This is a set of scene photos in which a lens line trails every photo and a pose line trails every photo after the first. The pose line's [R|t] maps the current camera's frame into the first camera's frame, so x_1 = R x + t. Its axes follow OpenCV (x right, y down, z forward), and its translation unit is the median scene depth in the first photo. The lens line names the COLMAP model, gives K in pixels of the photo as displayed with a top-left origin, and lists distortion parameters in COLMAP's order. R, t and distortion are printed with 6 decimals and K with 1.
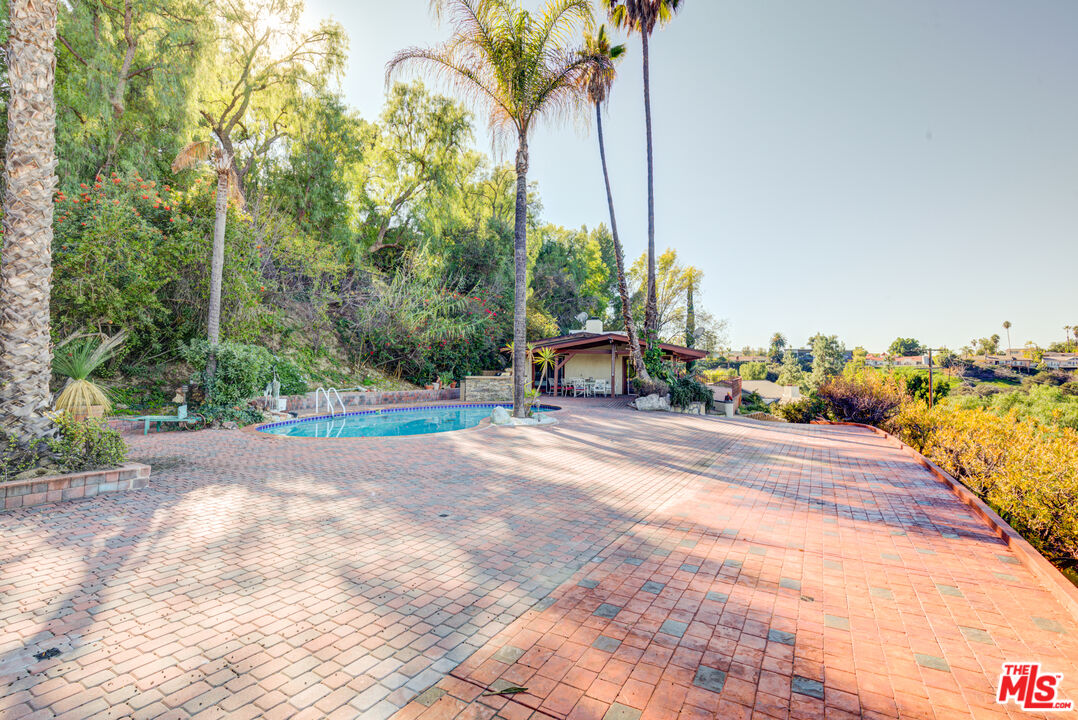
lens RADIAL K [[492.3, 0, 533.4], [0, 492.3, 363.9], [0, 0, 1]] dist [-0.000078, -0.000259]
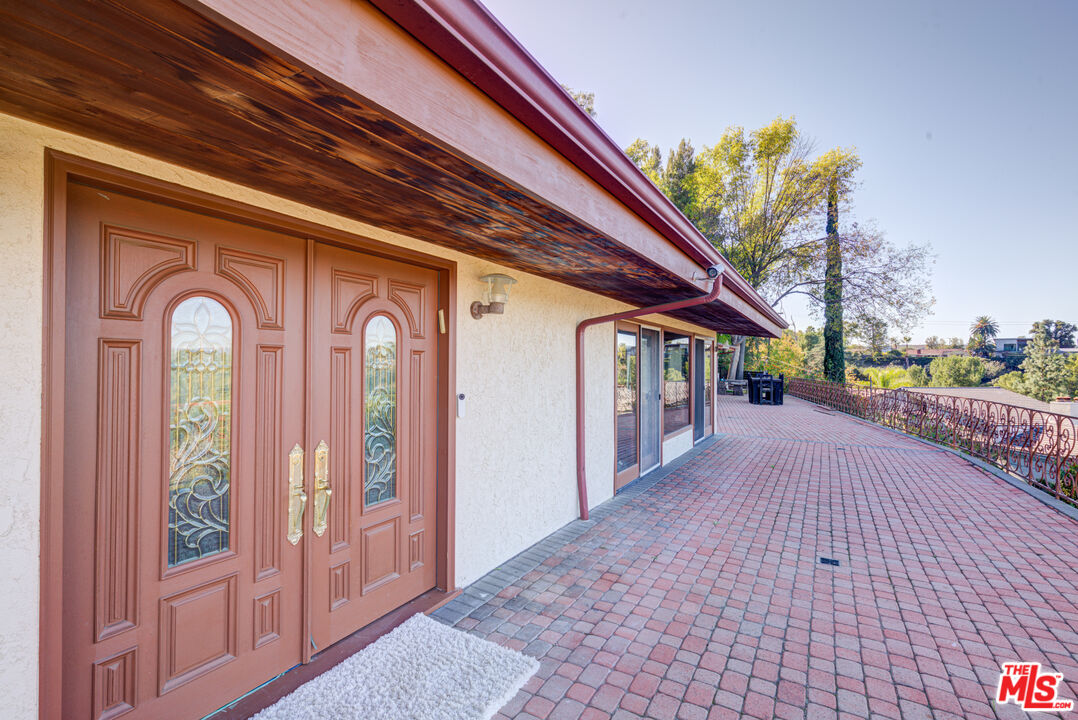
lens RADIAL K [[492.3, 0, 533.4], [0, 492.3, 363.9], [0, 0, 1]] dist [-0.000078, -0.000259]
pose [[0.964957, -0.004357, -0.262373, 0.067486], [0.005366, 0.999981, 0.003128, 0.001656], [0.262355, -0.004426, 0.964961, 0.187581]]
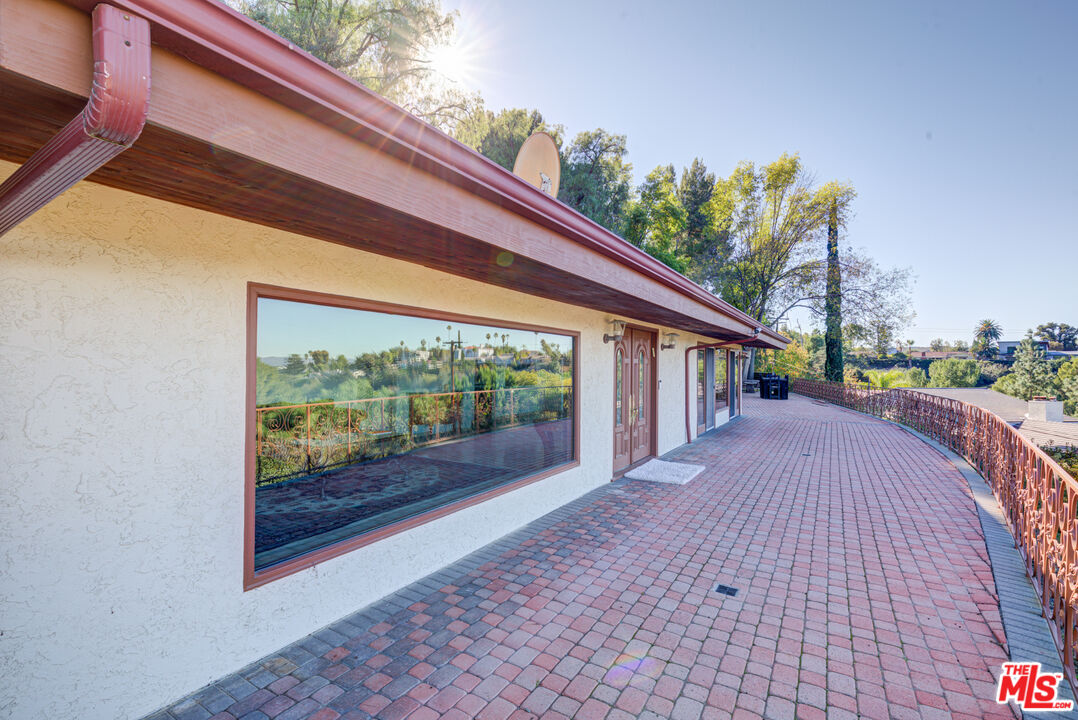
lens RADIAL K [[492.3, 0, 533.4], [0, 492.3, 363.9], [0, 0, 1]] dist [-0.000078, -0.000259]
pose [[0.962276, -0.003143, -0.272058, 0.060790], [0.003380, 0.999994, 0.000402, 0.001142], [0.272055, -0.001307, 0.962281, 0.153494]]
